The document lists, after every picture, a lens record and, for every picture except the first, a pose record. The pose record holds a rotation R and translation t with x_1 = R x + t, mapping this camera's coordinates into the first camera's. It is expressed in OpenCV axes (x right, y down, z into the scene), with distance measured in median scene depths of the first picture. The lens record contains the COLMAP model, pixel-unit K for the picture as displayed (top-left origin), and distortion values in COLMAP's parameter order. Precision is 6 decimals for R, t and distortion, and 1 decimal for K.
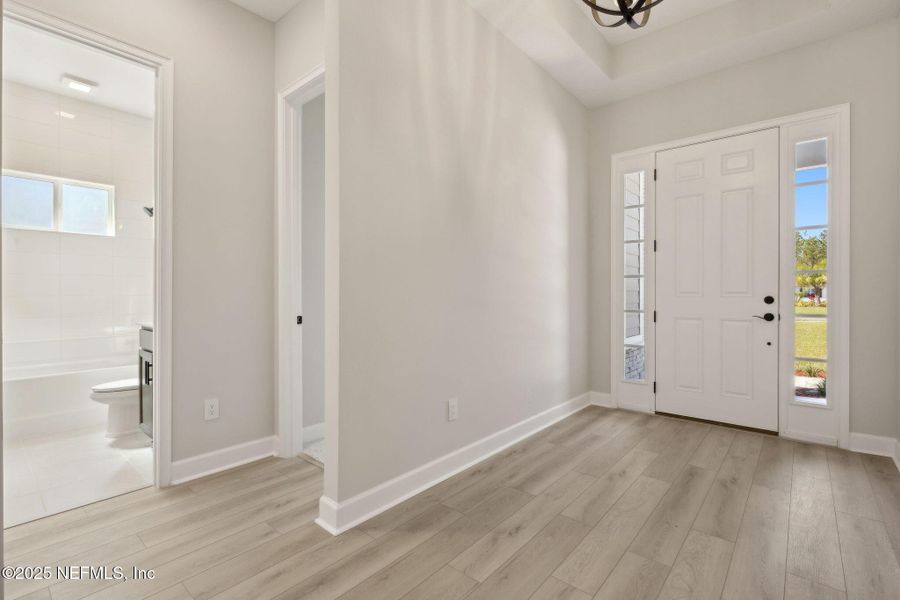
lens RADIAL K [[406.4, 0, 450.6], [0, 406.4, 298.1], [0, 0, 1]] dist [0.001119, 0.000116]
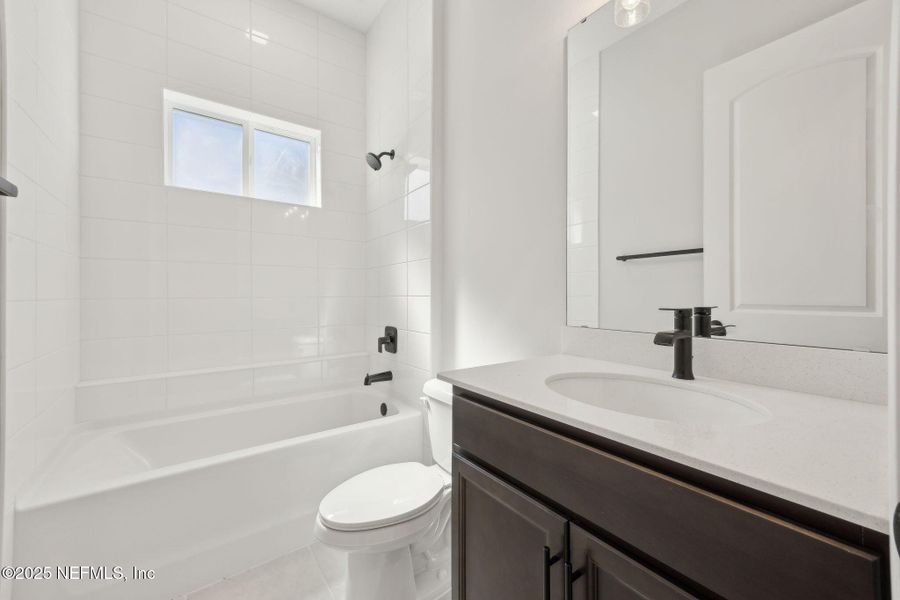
lens RADIAL K [[344.3, 0, 449.4], [0, 344.3, 298.7], [0, 0, 1]] dist [-0.004072, 0.000708]
pose [[0.974828, -0.000637, -0.222955, -0.517961], [-0.000312, 0.999991, -0.004220, -0.001754], [0.222956, 0.004184, 0.974820, 0.524884]]
